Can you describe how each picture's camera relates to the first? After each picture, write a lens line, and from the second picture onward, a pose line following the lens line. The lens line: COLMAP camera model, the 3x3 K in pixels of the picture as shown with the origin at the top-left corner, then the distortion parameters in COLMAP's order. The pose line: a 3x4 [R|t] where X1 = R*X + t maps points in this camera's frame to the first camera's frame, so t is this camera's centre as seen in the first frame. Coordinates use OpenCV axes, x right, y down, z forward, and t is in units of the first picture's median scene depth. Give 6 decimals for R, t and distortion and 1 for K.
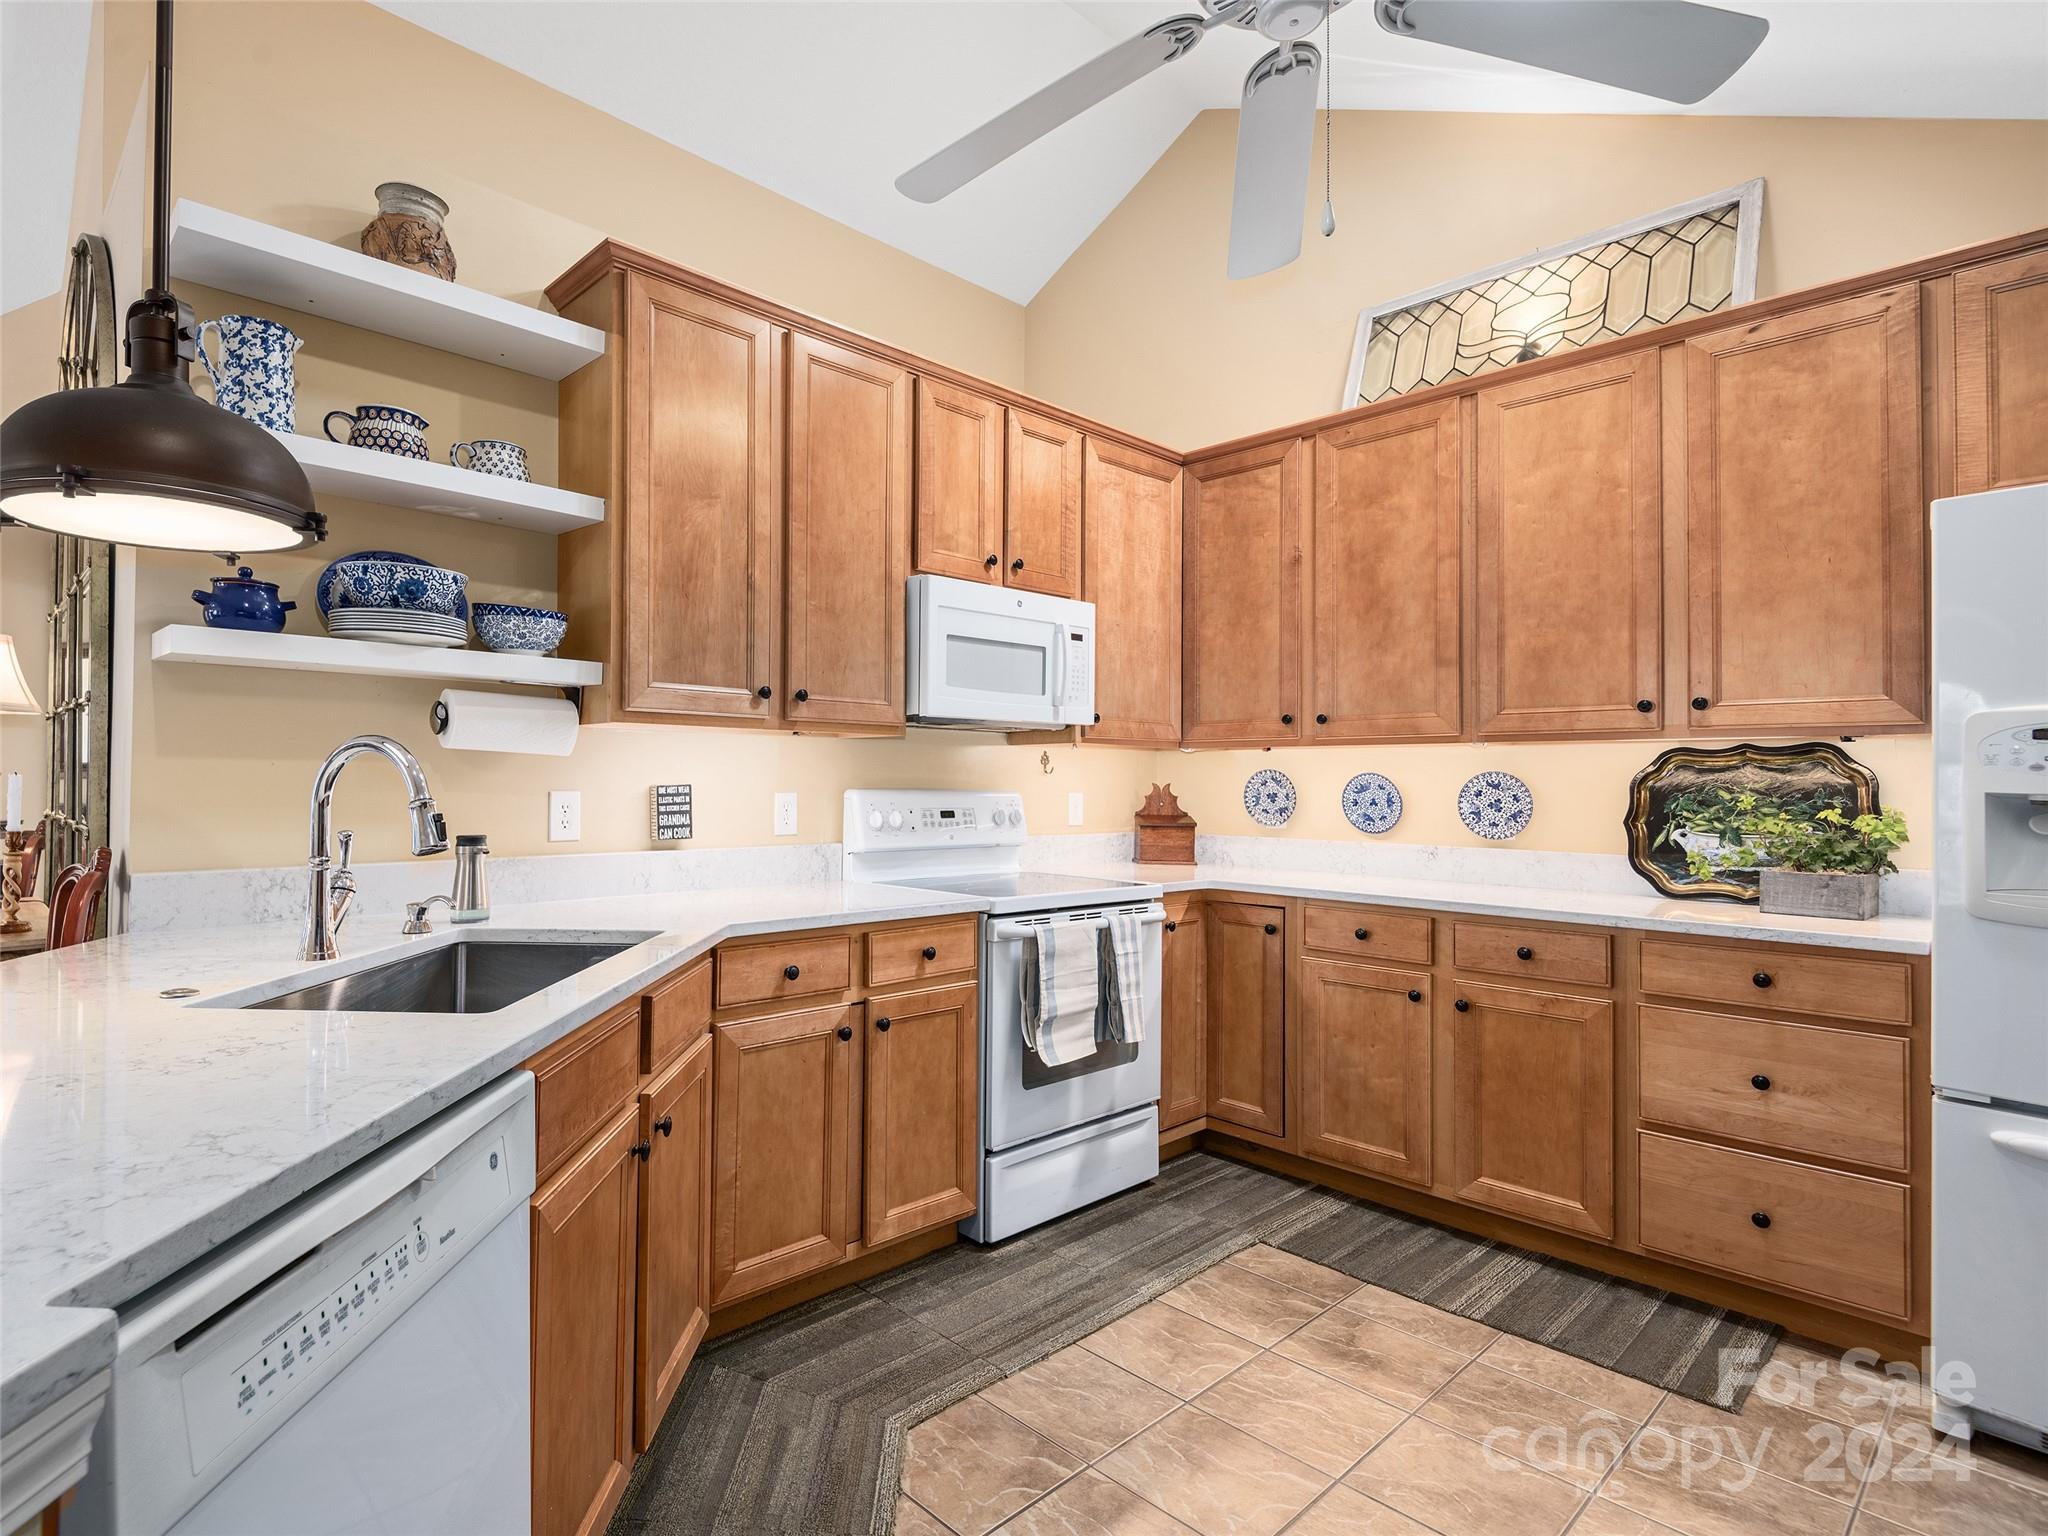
lens RADIAL K [[1048.9, 0, 1006.0], [0, 1048.9, 766.1], [0, 0, 1]] dist [0.021125, -0.013027]
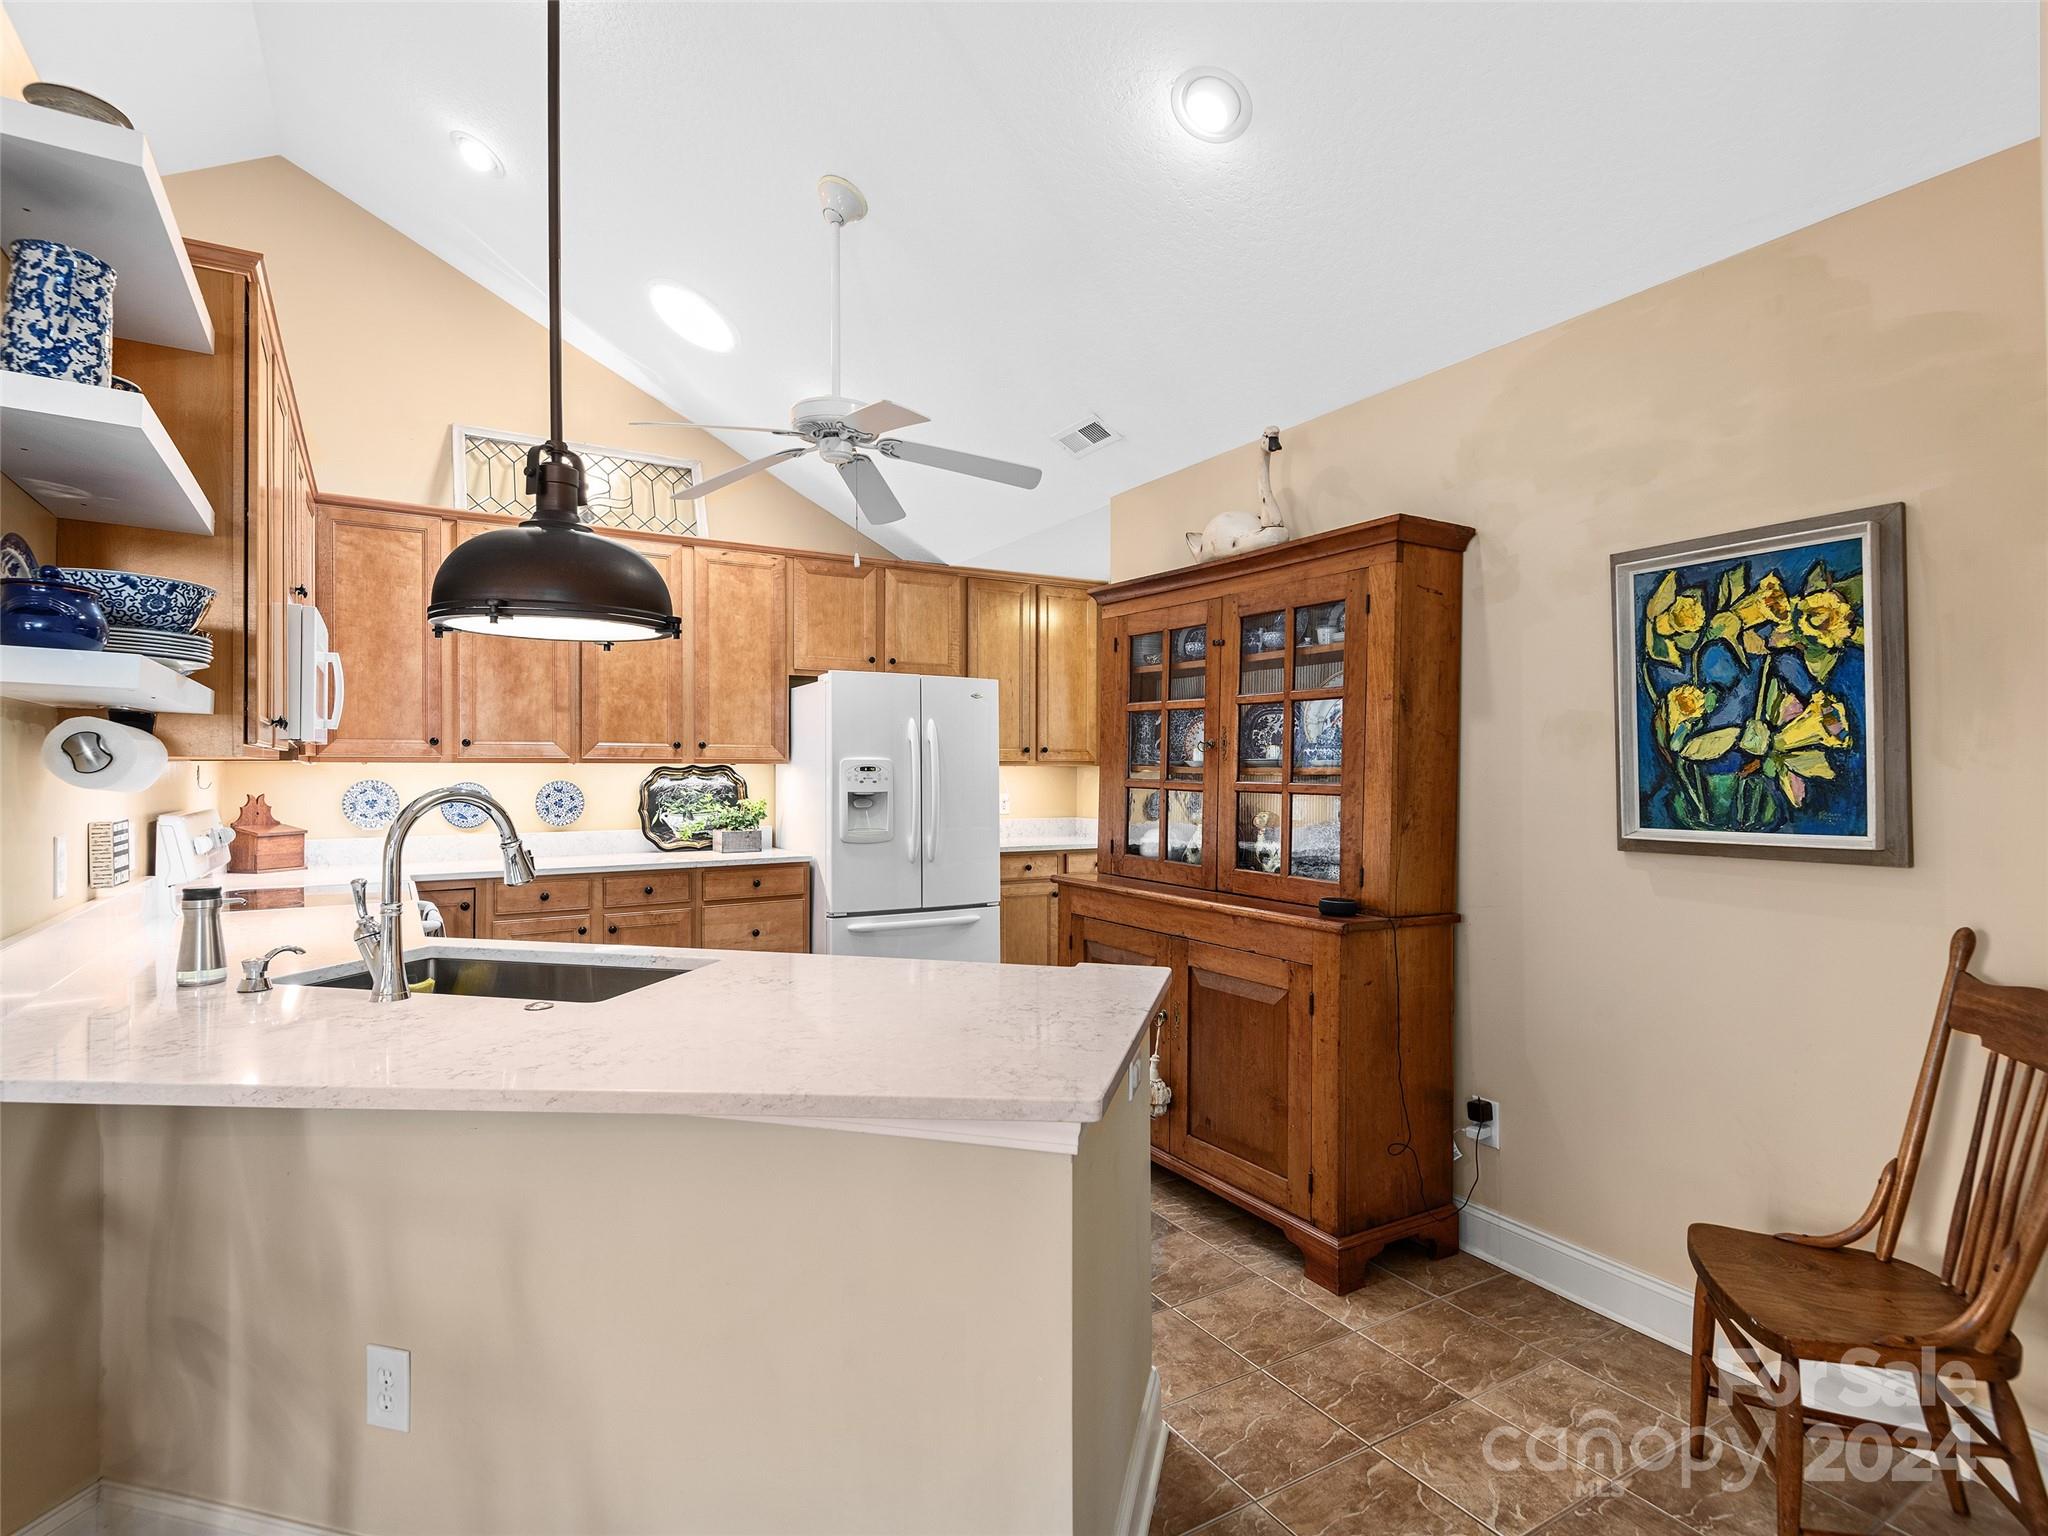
lens RADIAL K [[1048.9, 0, 975.8], [0, 1048.9, 765.8], [0, 0, 1]] dist [0.021125, -0.013027]
pose [[0.205055, -0.006270, 0.978730, -0.962836], [-0.015448, 0.999834, 0.009642, -0.043567], [-0.978629, -0.017096, 0.204924, 0.128860]]
